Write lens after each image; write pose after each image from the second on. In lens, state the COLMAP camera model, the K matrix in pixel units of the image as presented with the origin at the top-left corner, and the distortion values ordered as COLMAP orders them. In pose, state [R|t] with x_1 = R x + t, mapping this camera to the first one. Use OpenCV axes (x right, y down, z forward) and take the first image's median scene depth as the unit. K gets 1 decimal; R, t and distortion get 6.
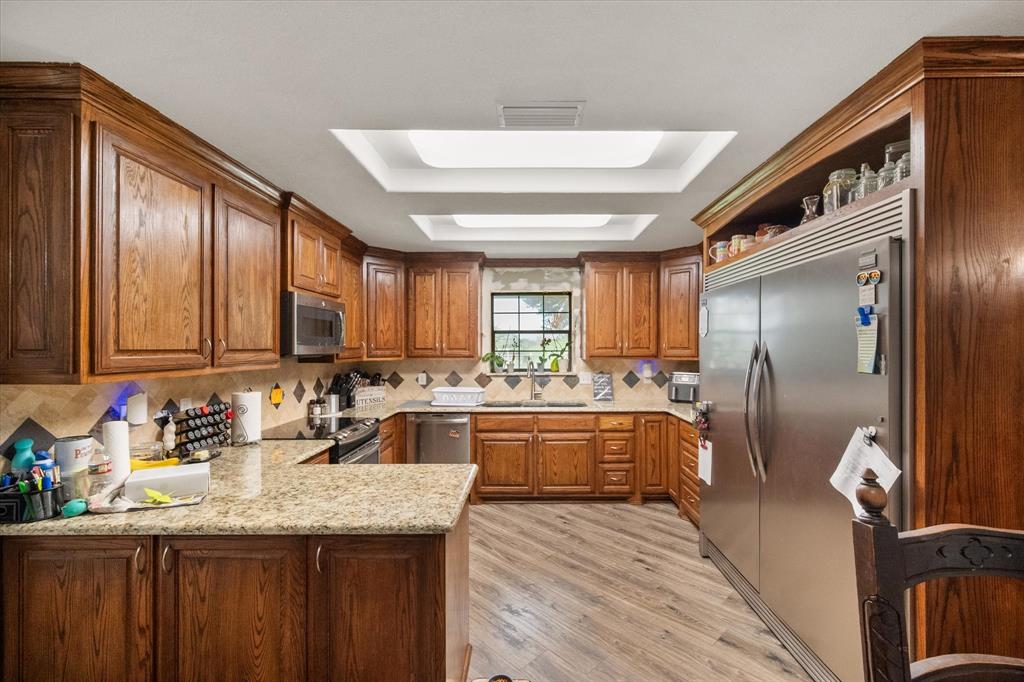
lens RADIAL K [[458.7, 0, 513.7], [0, 458.7, 351.2], [0, 0, 1]] dist [0.001178, -0.000125]
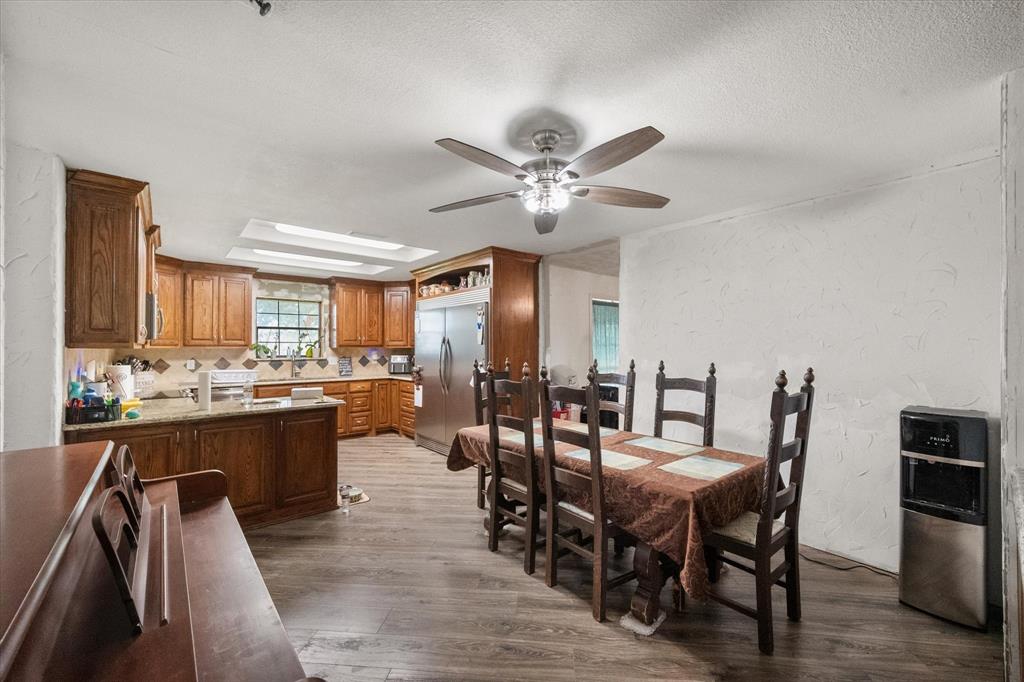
lens RADIAL K [[409.5, 0, 512.4], [0, 409.5, 346.9], [0, 0, 1]] dist [0.002361, 0.000097]
pose [[0.765077, 0.001285, 0.643937, -0.268153], [0.003921, 0.999970, -0.006655, 0.026599], [-0.643927, 0.007616, 0.765049, -0.401045]]
